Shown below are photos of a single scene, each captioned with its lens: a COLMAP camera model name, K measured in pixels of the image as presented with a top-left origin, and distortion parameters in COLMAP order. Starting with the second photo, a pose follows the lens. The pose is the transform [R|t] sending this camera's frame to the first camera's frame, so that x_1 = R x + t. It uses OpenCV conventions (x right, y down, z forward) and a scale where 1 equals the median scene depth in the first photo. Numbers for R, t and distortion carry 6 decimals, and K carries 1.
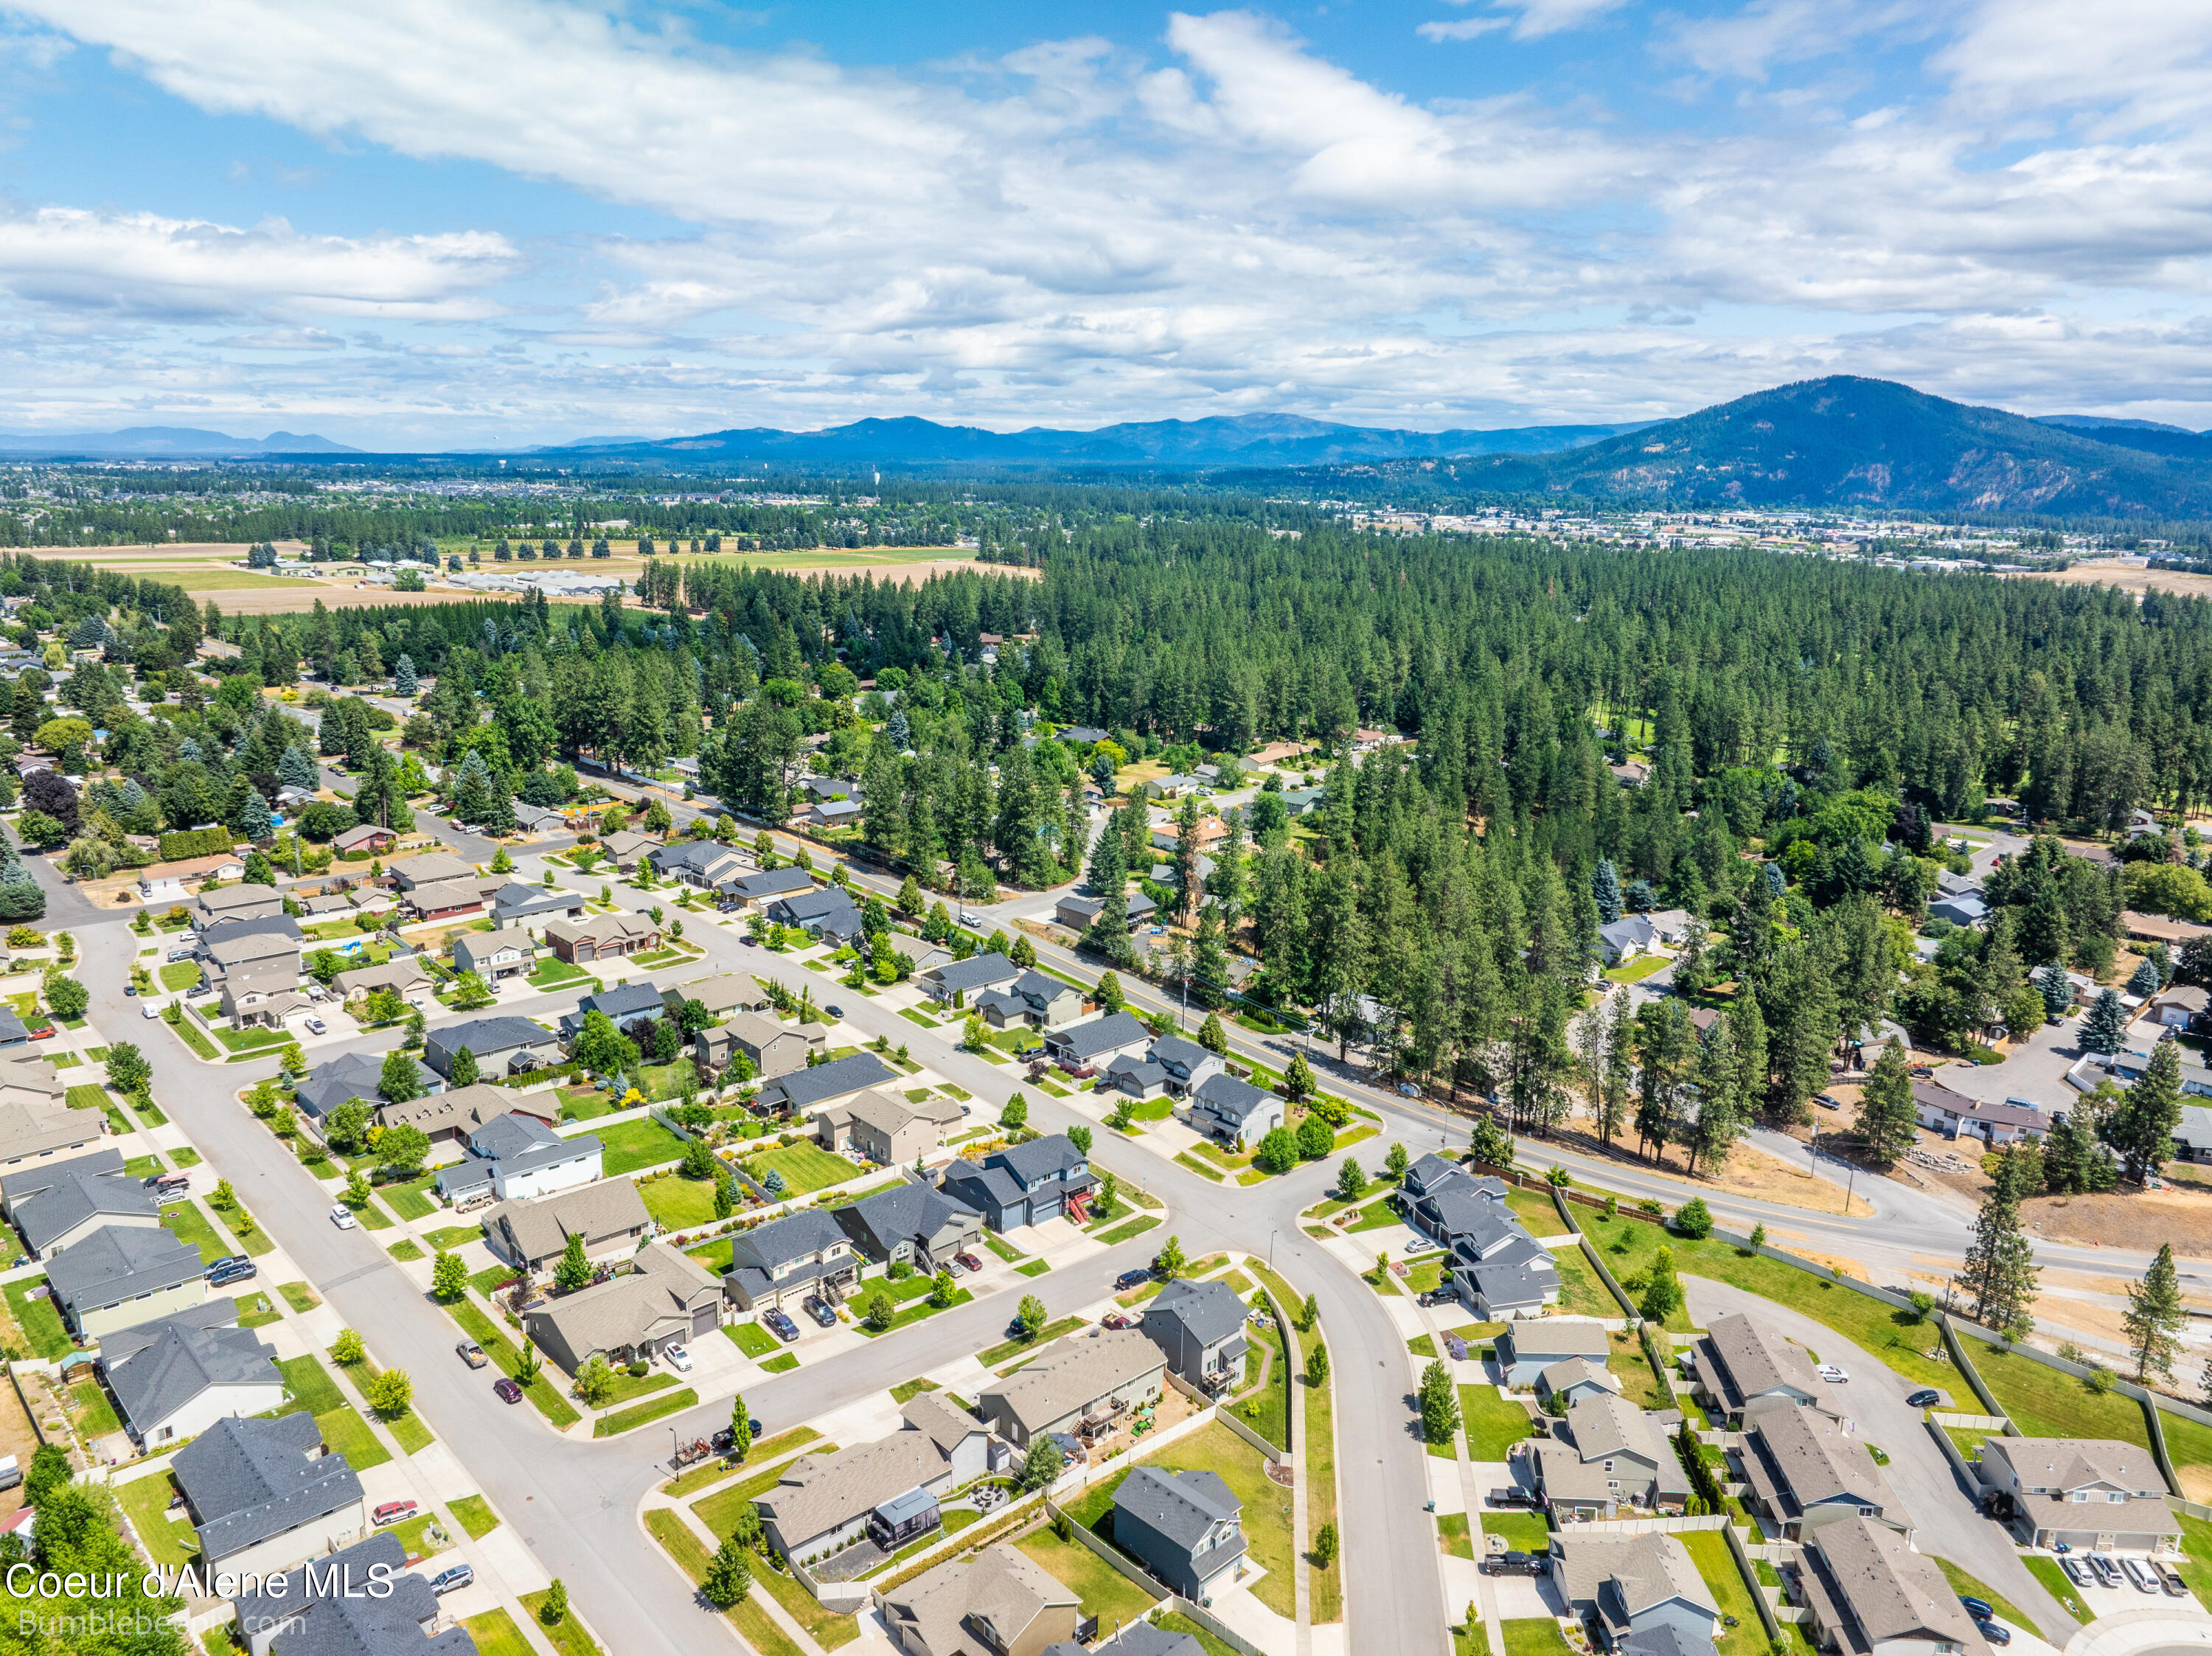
lens RADIAL K [[1573.8, 0, 1102.2], [0, 1573.8, 774.2], [0, 0, 1]] dist [-0.038031, -0.001601]
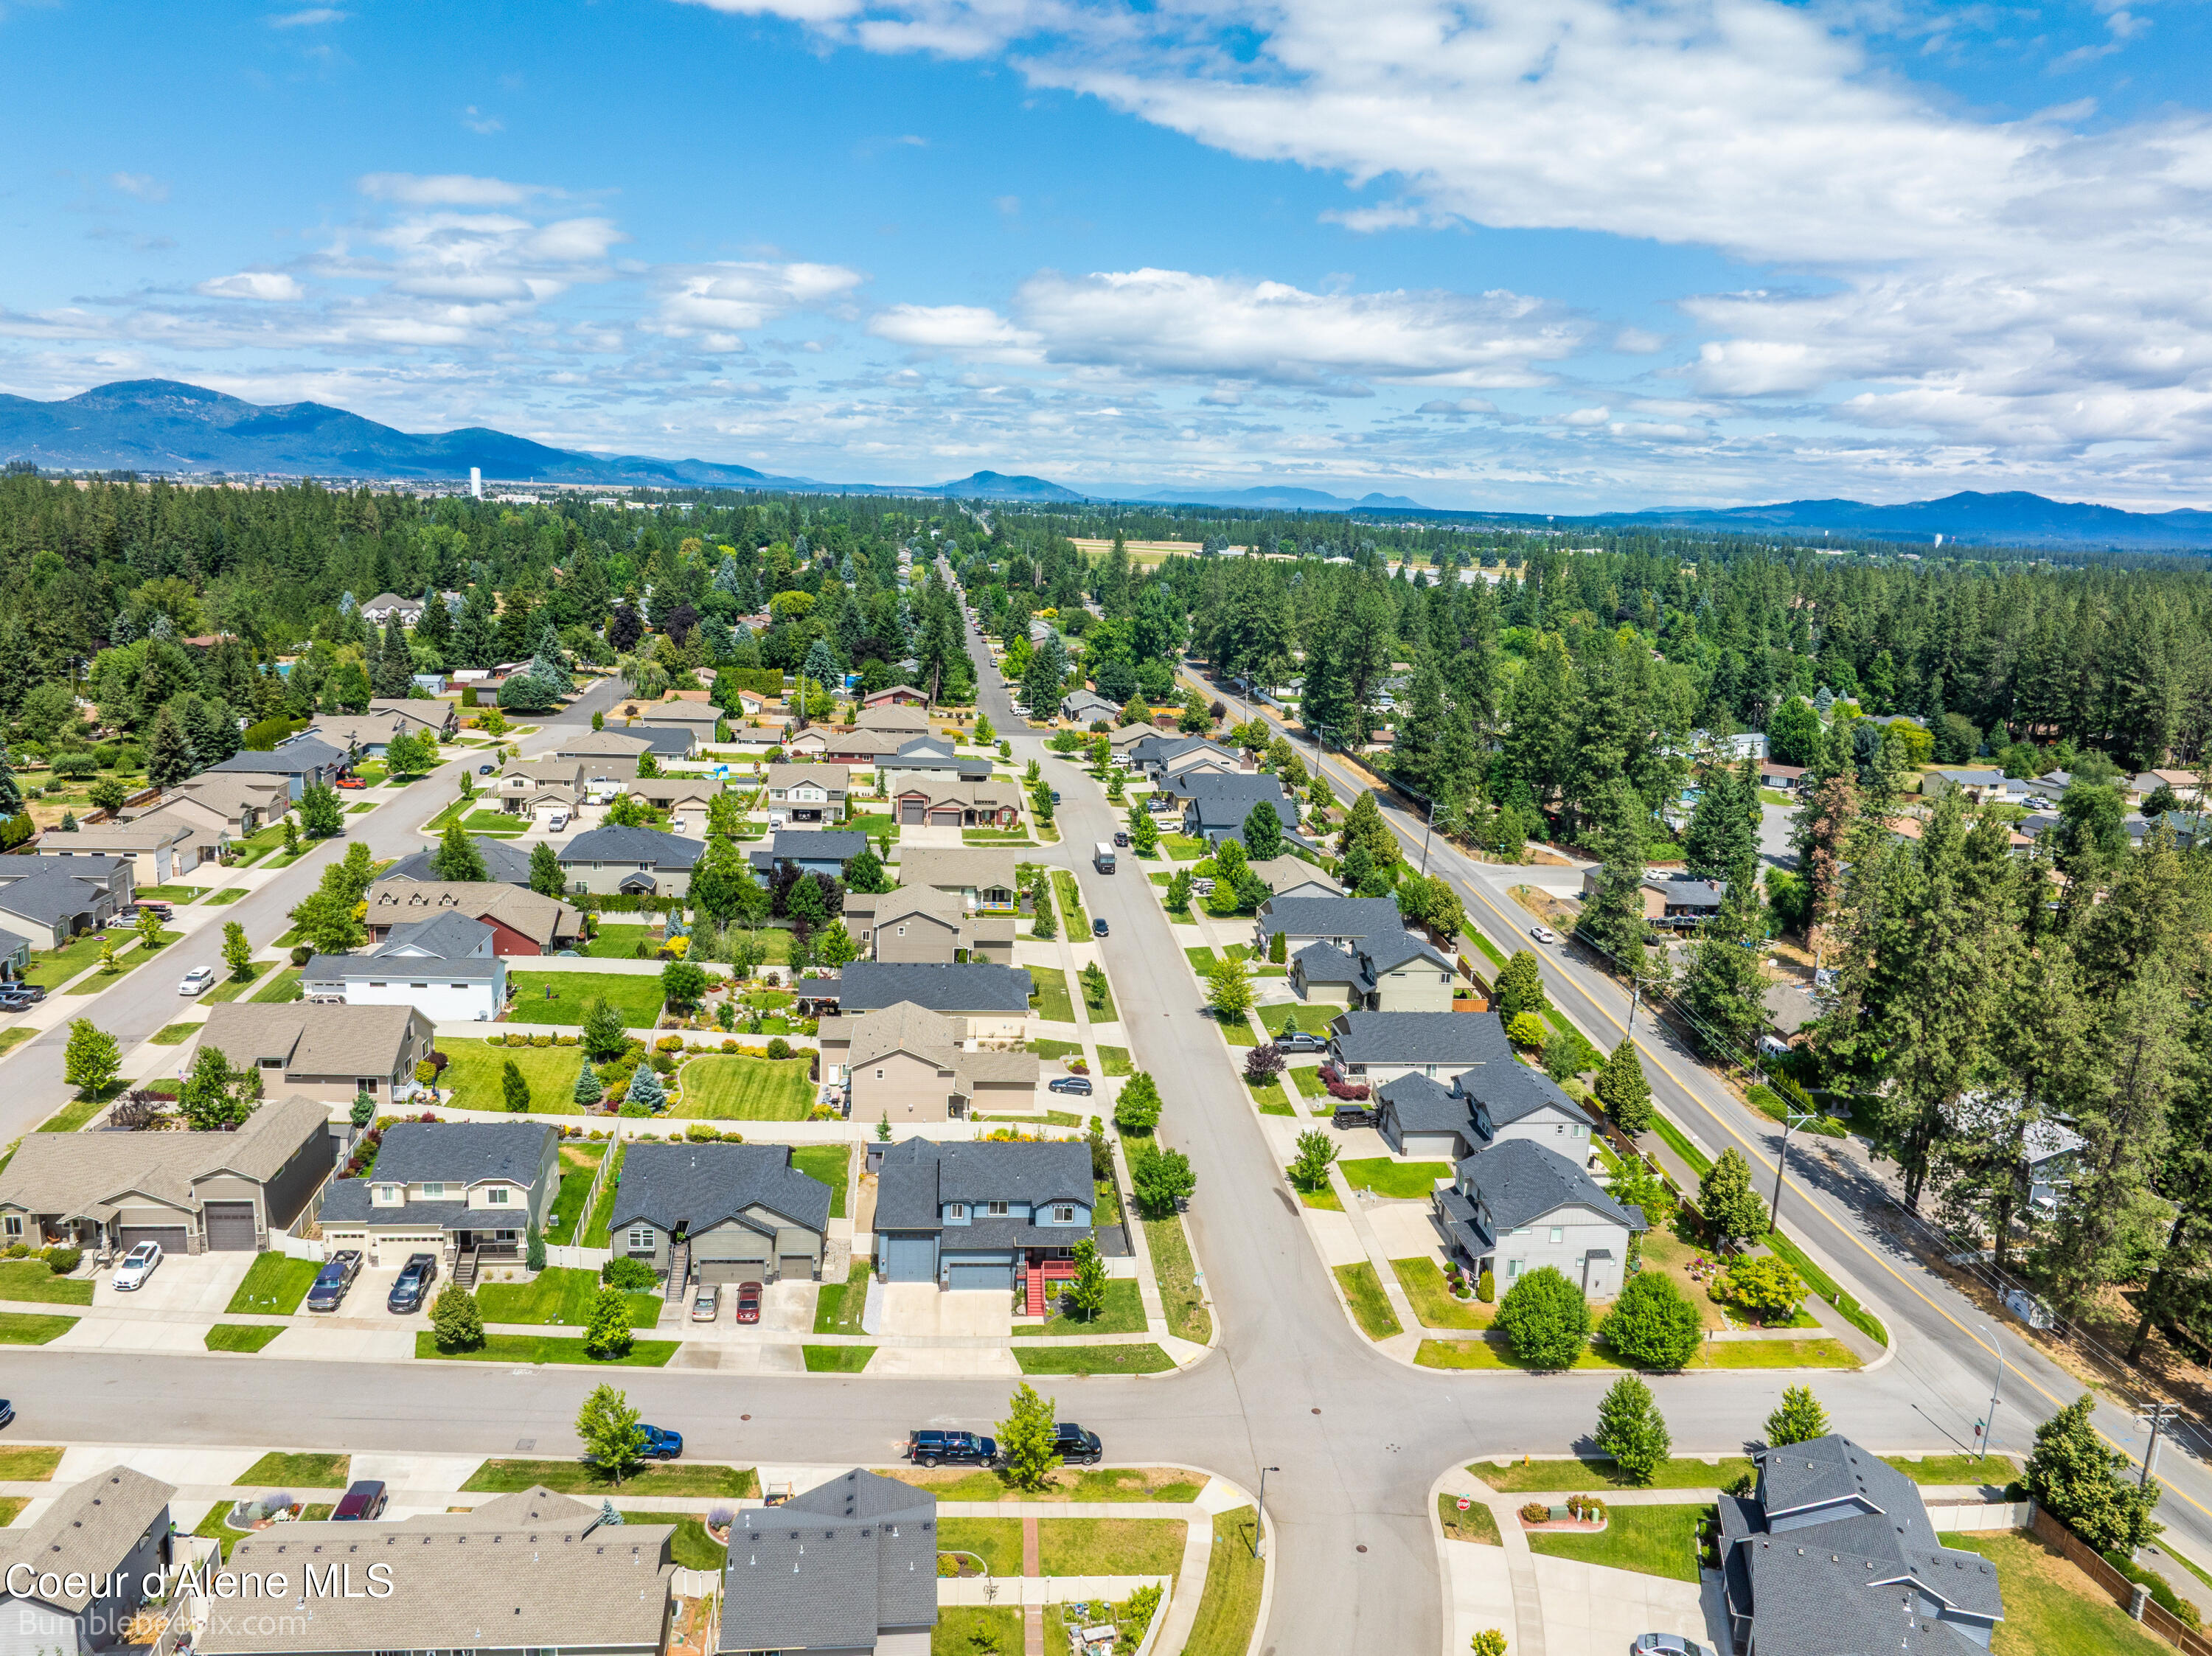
lens RADIAL K [[1562.6, 0, 1102.8], [0, 1562.6, 822.9], [0, 0, 1]] dist [-0.036091, 0.001988]
pose [[0.796329, 0.137966, -0.588919, 0.118932], [-0.145476, 0.988745, 0.034922, 0.046437], [0.587109, 0.057864, 0.807437, 0.256375]]
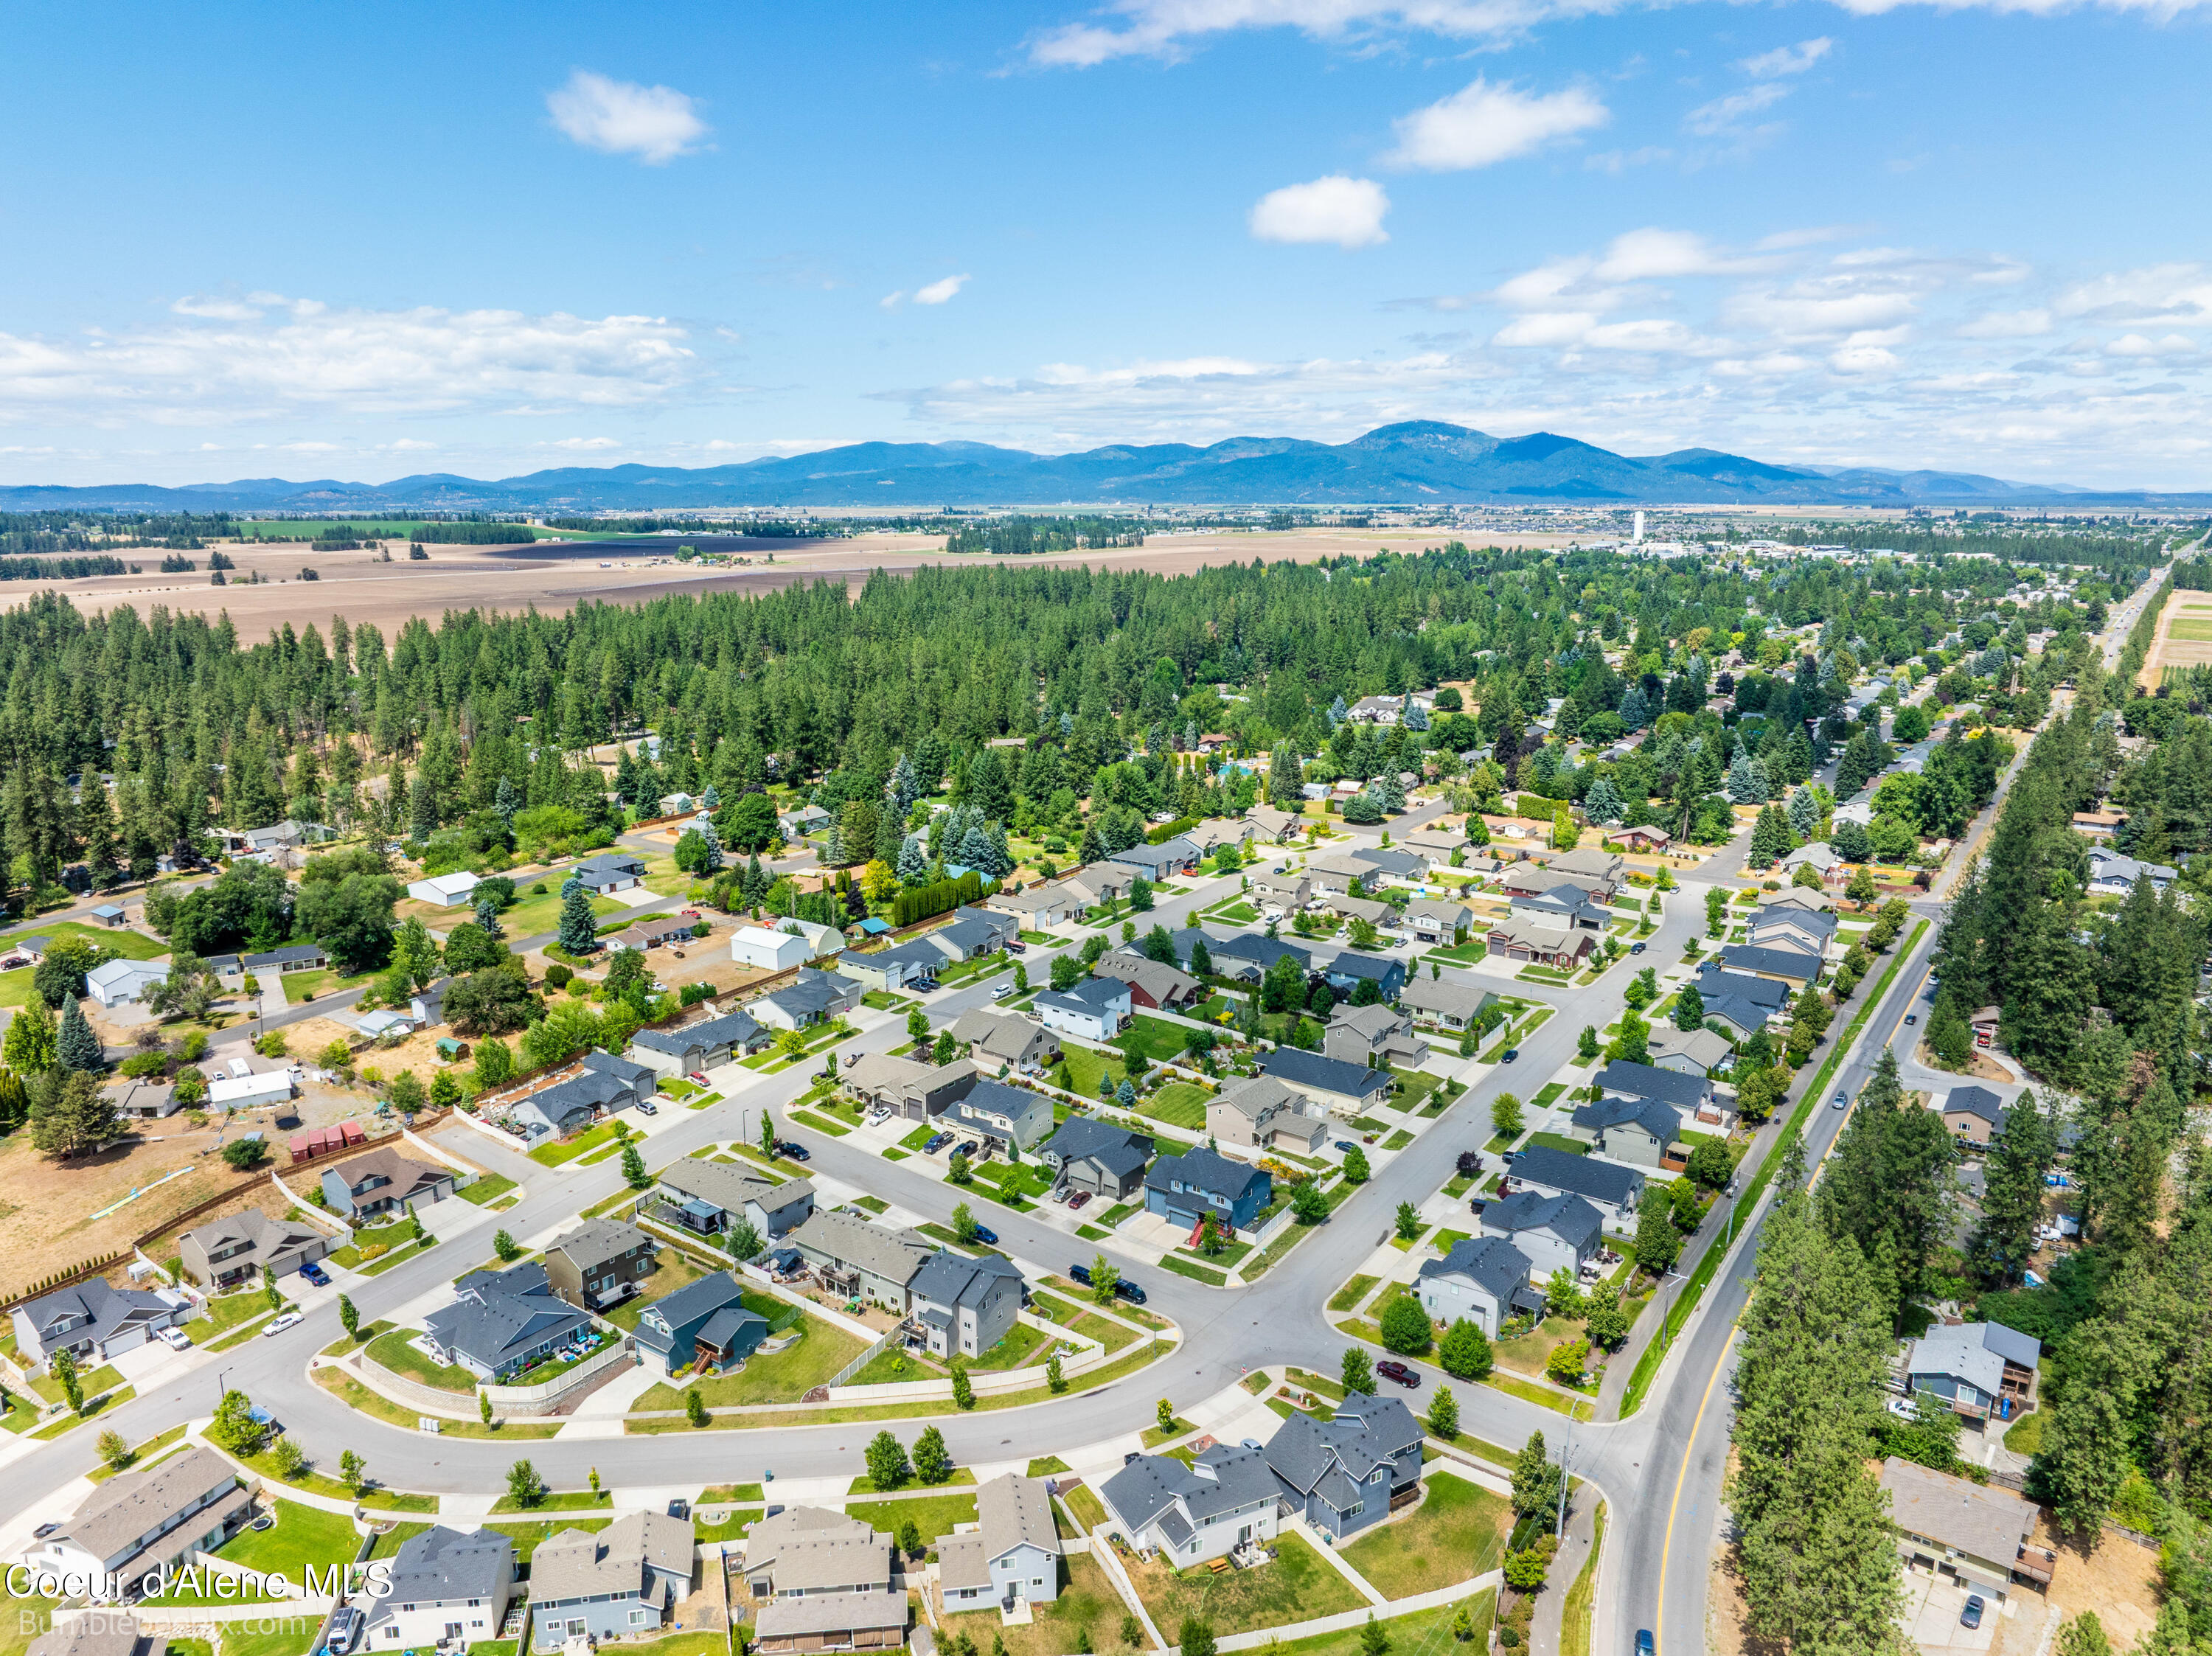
lens RADIAL K [[1559.0, 0, 1099.9], [0, 1559.0, 828.4], [0, 0, 1]] dist [-0.036833, 0.008352]
pose [[0.182146, 0.191923, -0.964359, 0.369877], [-0.188831, 0.969338, 0.157247, -0.046738], [0.964969, 0.153459, 0.212802, 0.298068]]
